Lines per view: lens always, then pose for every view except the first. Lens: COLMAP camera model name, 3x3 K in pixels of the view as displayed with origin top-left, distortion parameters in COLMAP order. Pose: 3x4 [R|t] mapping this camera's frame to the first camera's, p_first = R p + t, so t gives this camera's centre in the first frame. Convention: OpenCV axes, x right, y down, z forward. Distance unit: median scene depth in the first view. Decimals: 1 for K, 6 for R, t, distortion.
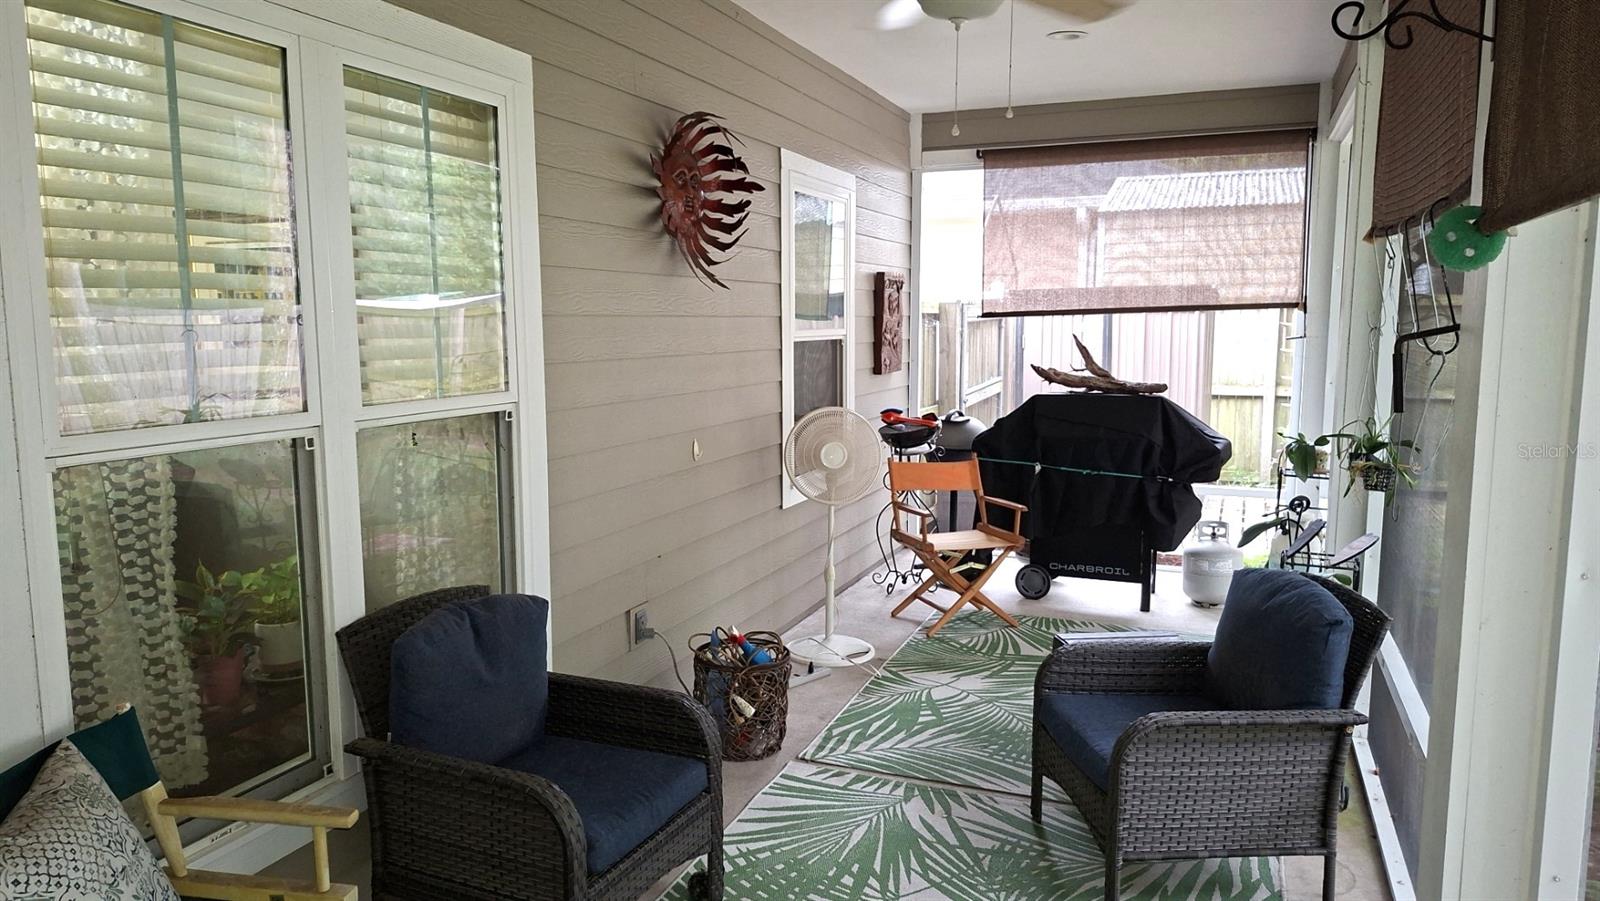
lens RADIAL K [[1081.5, 0, 801.3], [0, 1081.5, 452.3], [0, 0, 1]] dist [-0.000666, -0.000073]
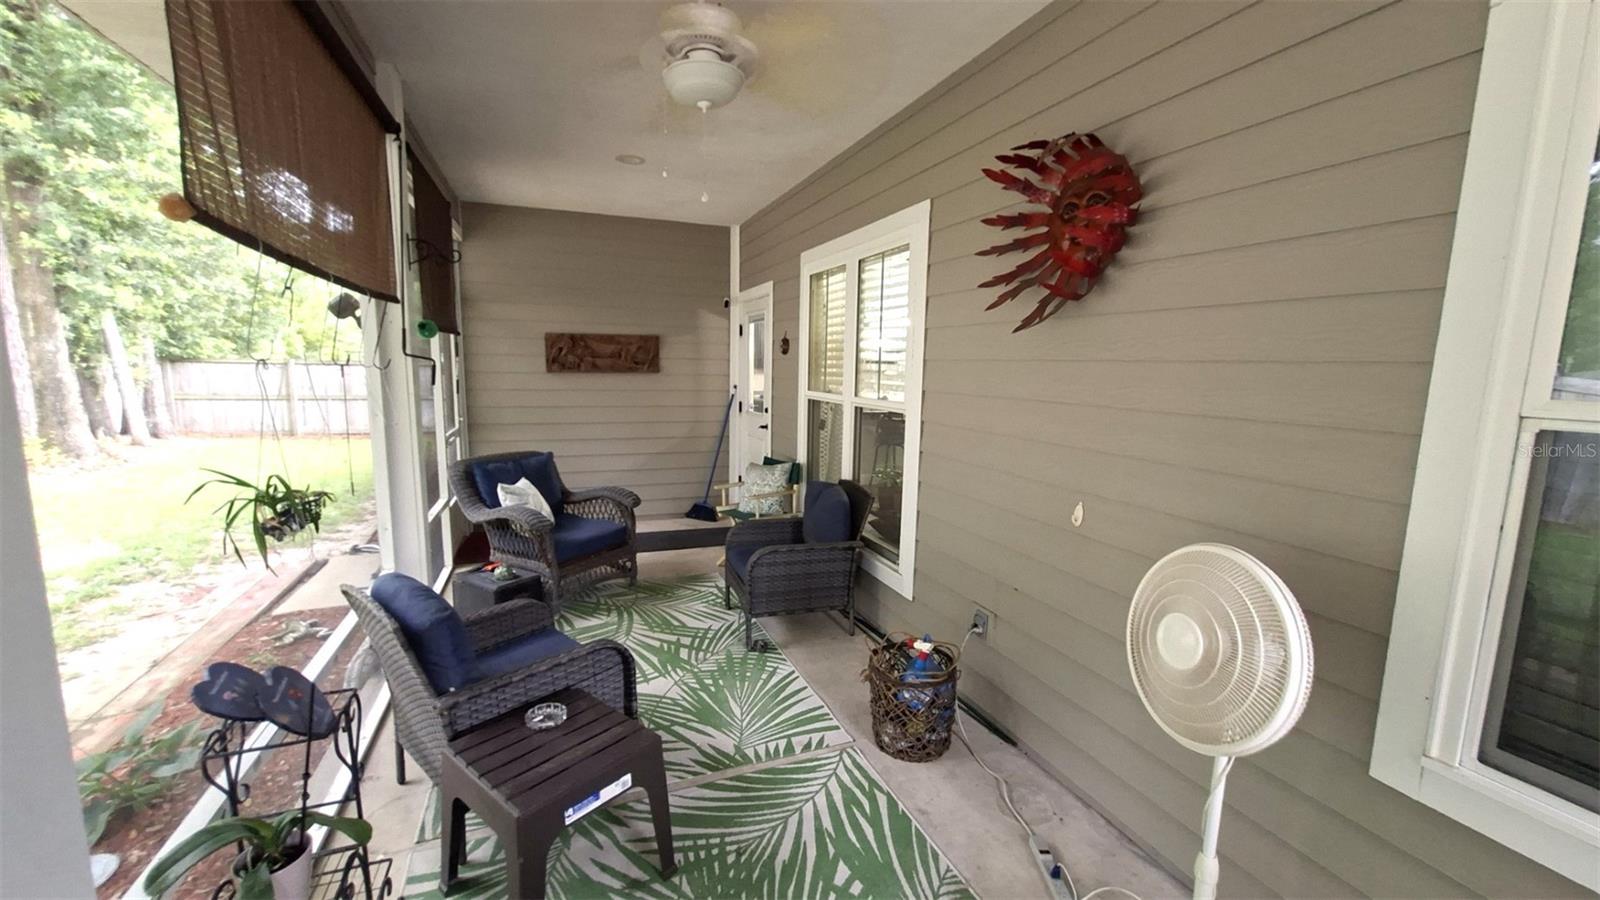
lens RADIAL K [[638.9, 0, 803.6], [0, 638.9, 450.8], [0, 0, 1]] dist [-0.000904, 0.000763]
pose [[-0.734182, 0.081064, -0.674096, 0.486522], [-0.101395, 0.968622, 0.226916, -0.176741], [0.671339, 0.234947, -0.702925, 1.419170]]
